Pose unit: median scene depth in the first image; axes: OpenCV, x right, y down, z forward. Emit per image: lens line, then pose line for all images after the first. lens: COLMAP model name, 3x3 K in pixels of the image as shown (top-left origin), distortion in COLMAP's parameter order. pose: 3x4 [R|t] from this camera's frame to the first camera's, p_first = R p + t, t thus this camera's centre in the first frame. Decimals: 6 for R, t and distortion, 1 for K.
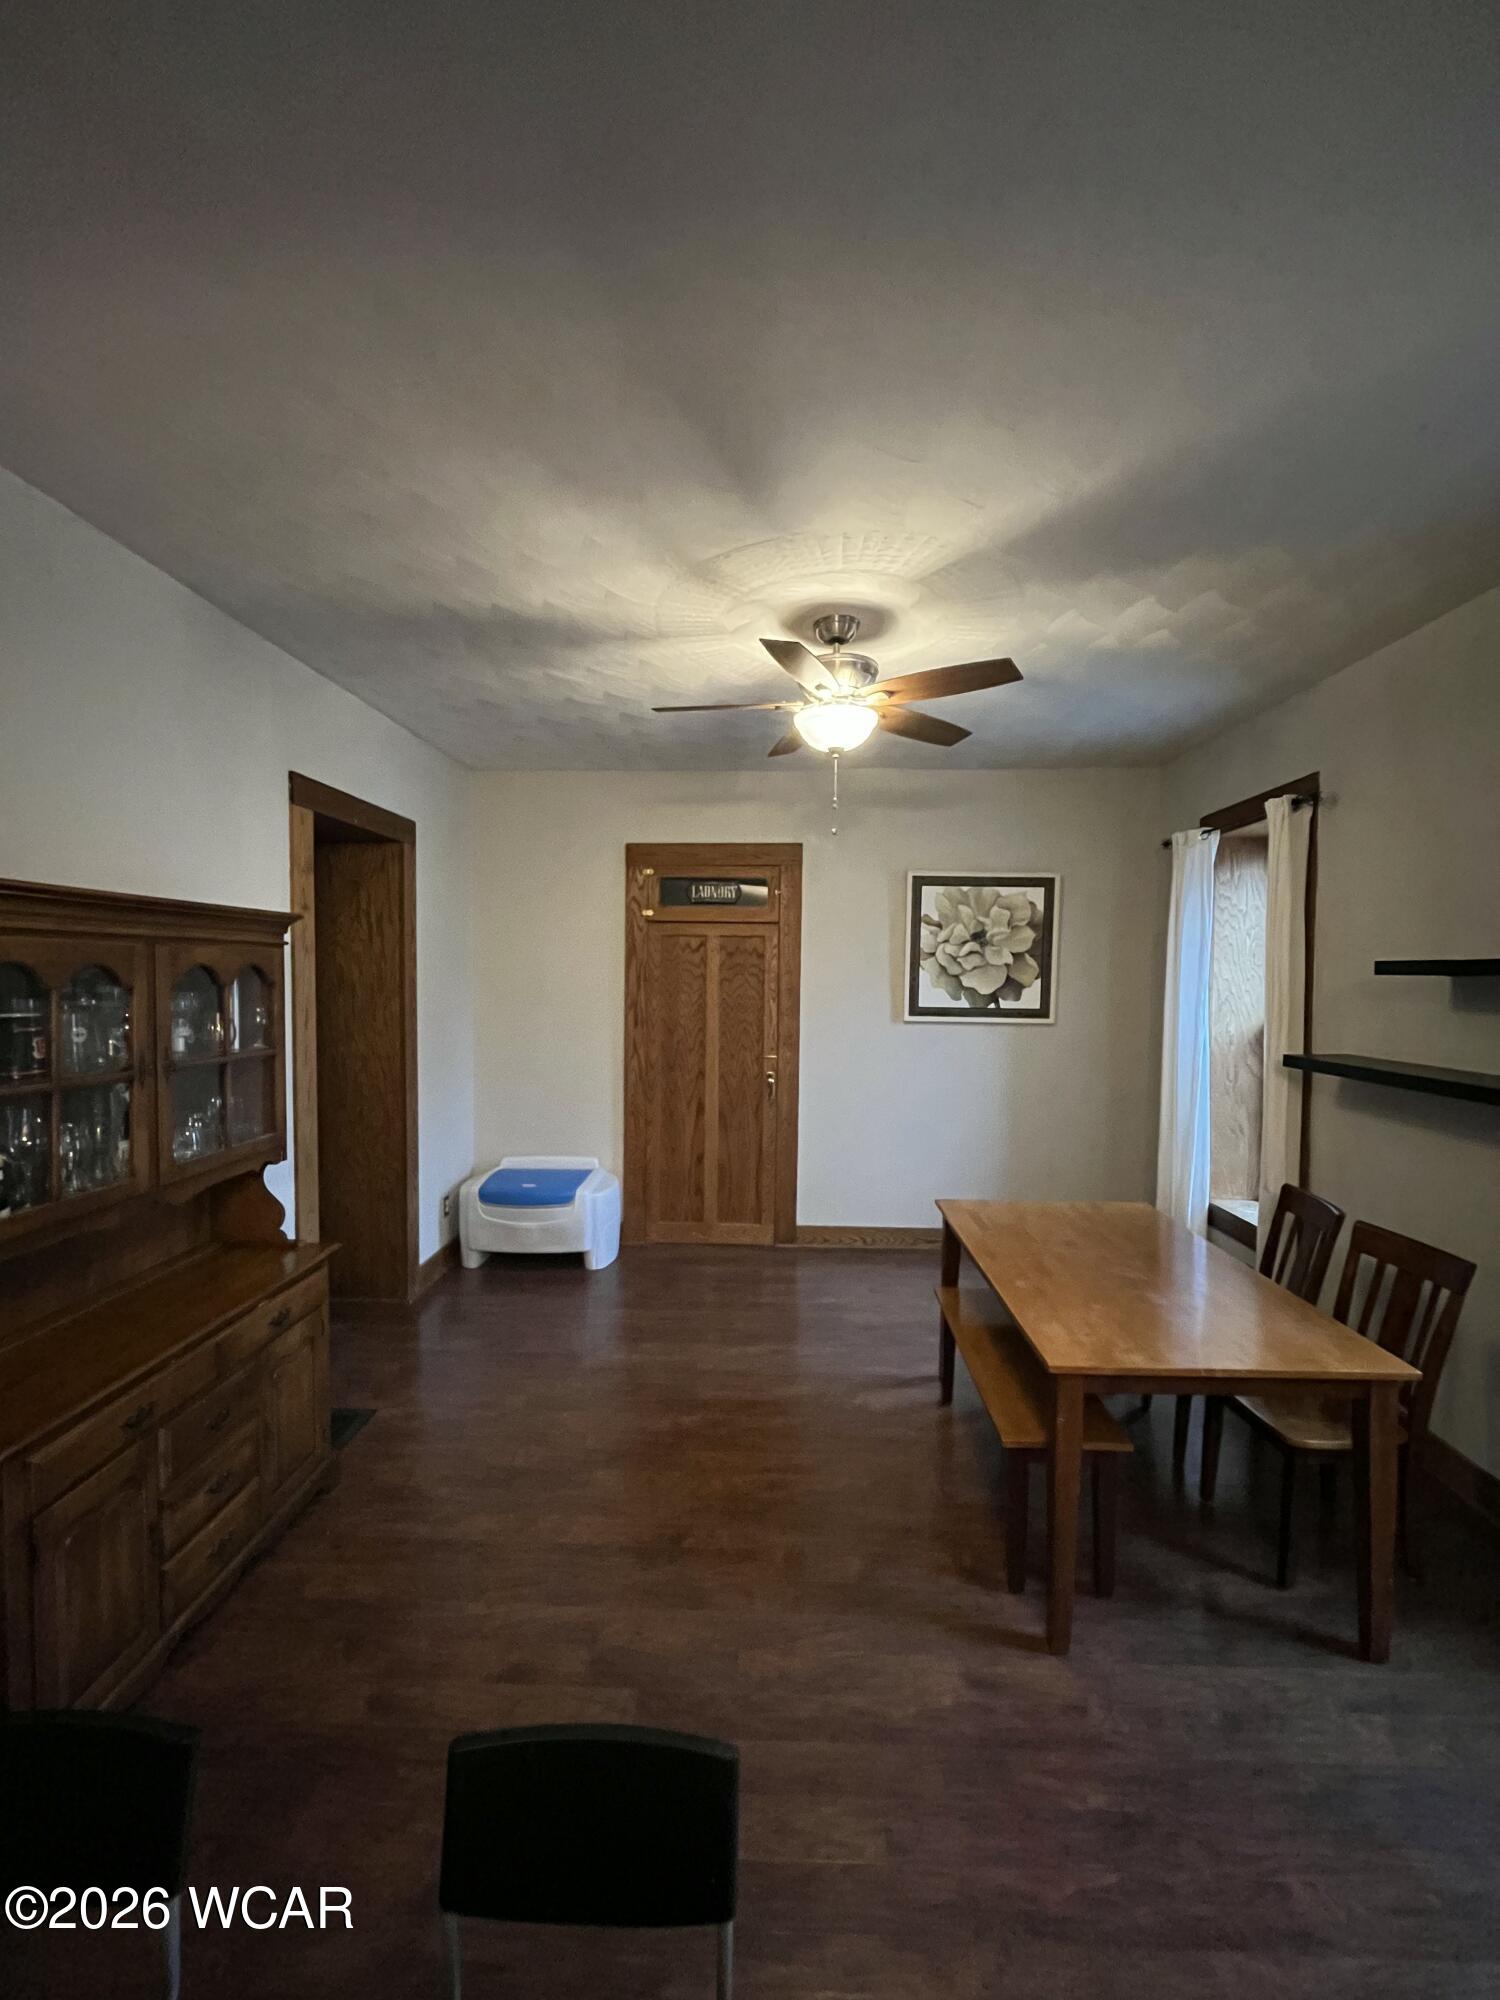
lens RADIAL K [[817.3, 0, 752.2], [0, 817.3, 996.8], [0, 0, 1]] dist [-0.001741, -0.000056]
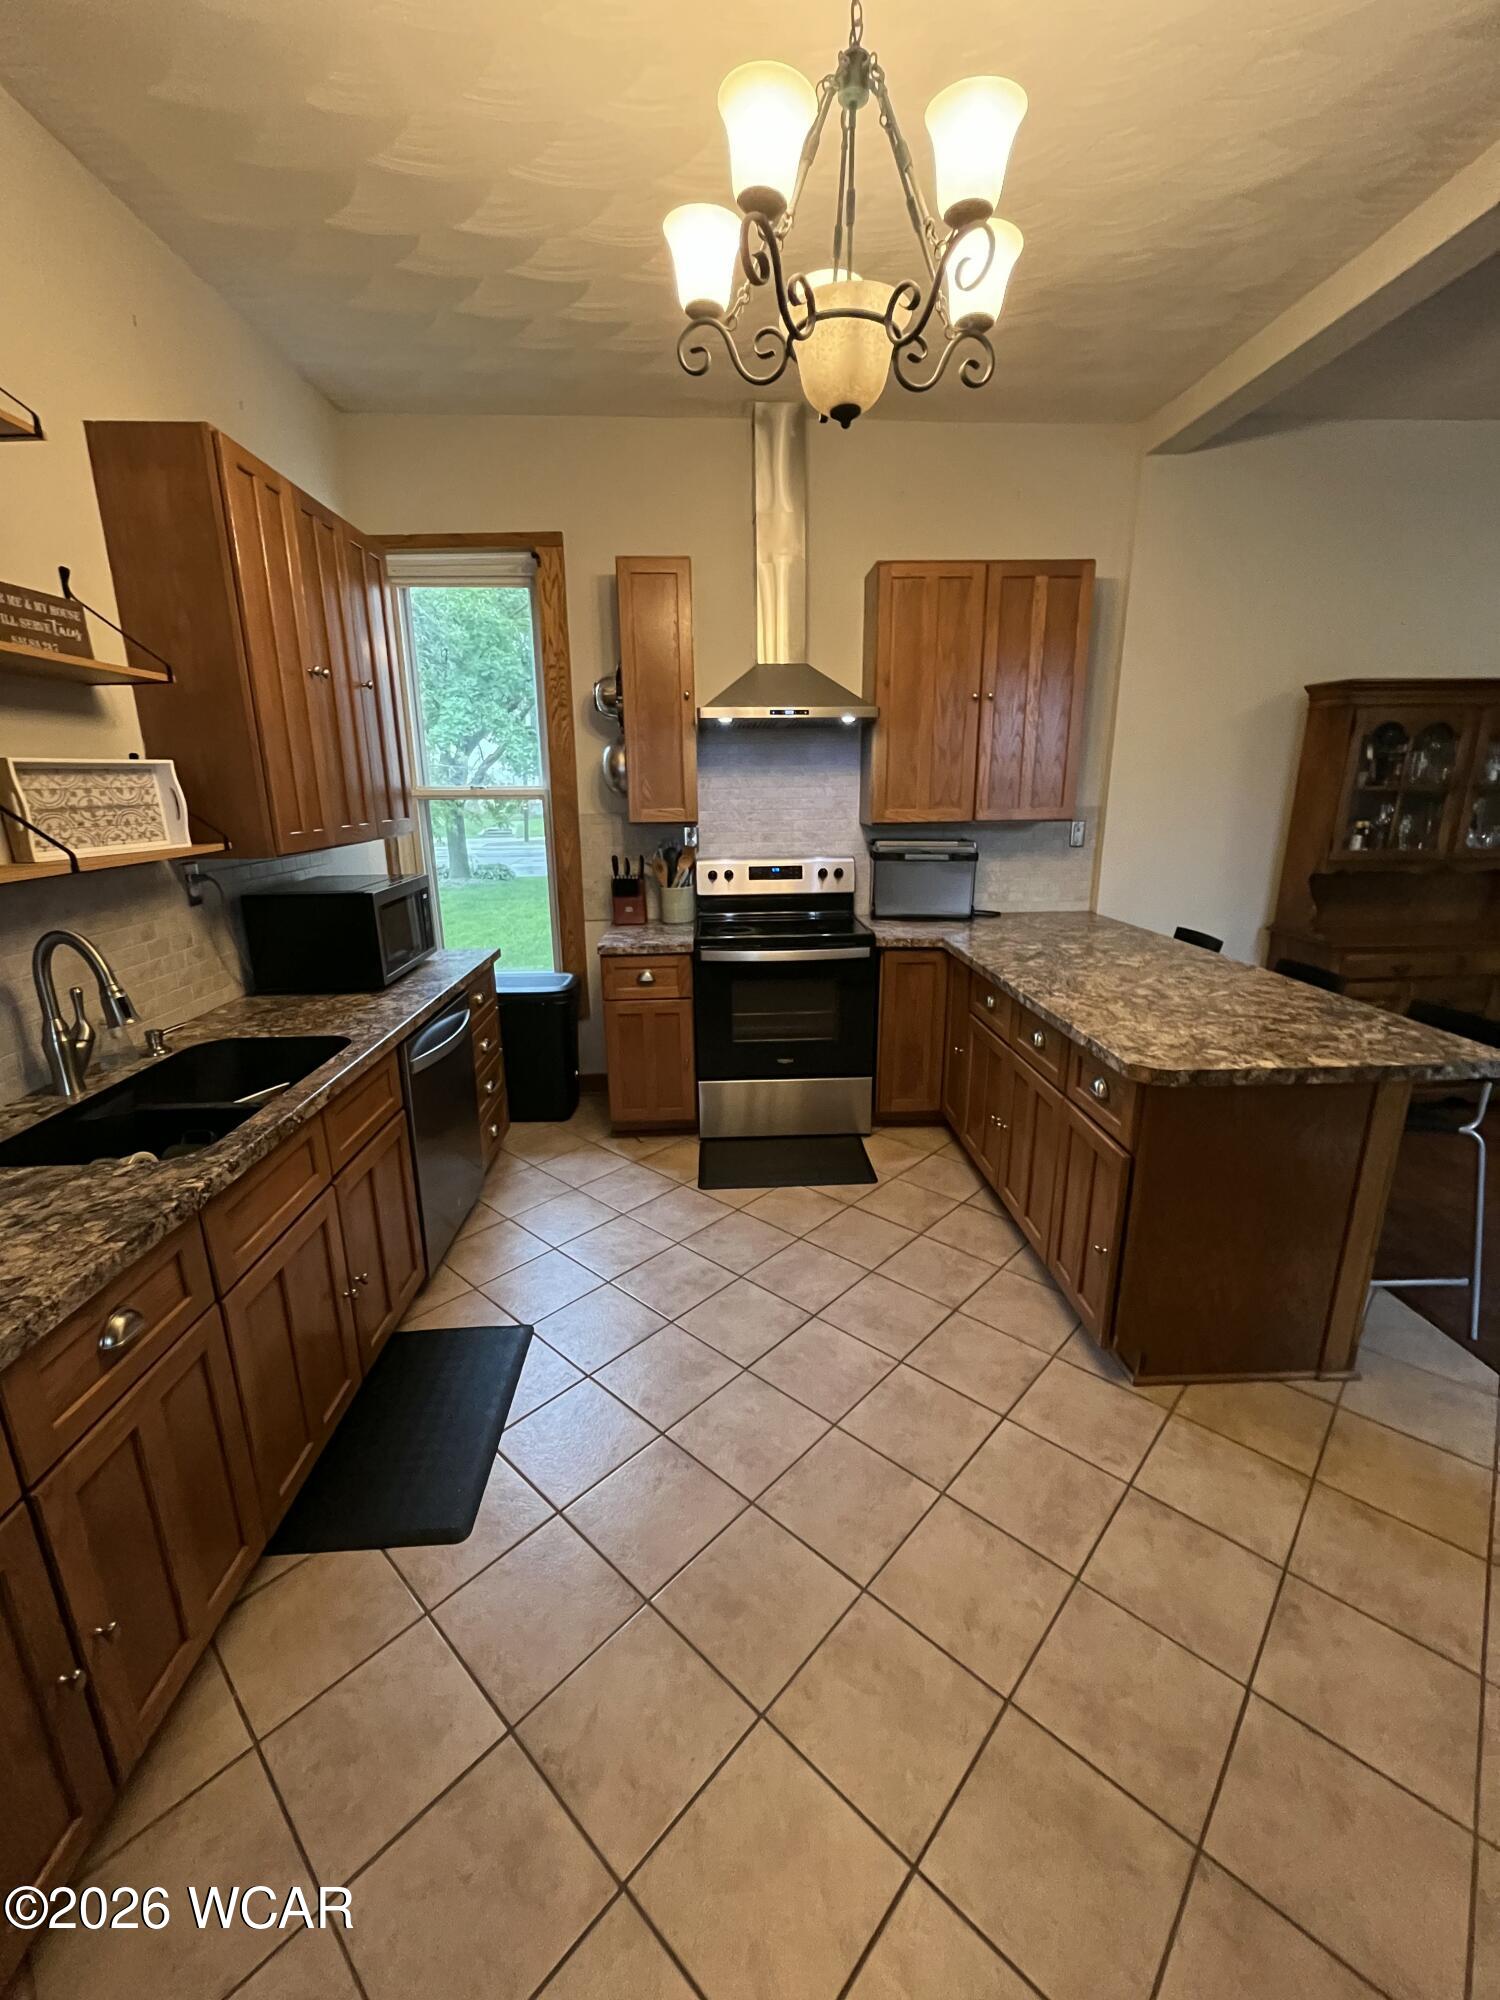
lens RADIAL K [[817.3, 0, 750.6], [0, 817.3, 990.2], [0, 0, 1]] dist [-0.001741, -0.000056]
pose [[0.062693, 0.251233, -0.965894, 0.971834], [-0.016288, 0.967927, 0.250704, 0.103062], [0.997900, 0.000015, 0.064774, -0.622119]]
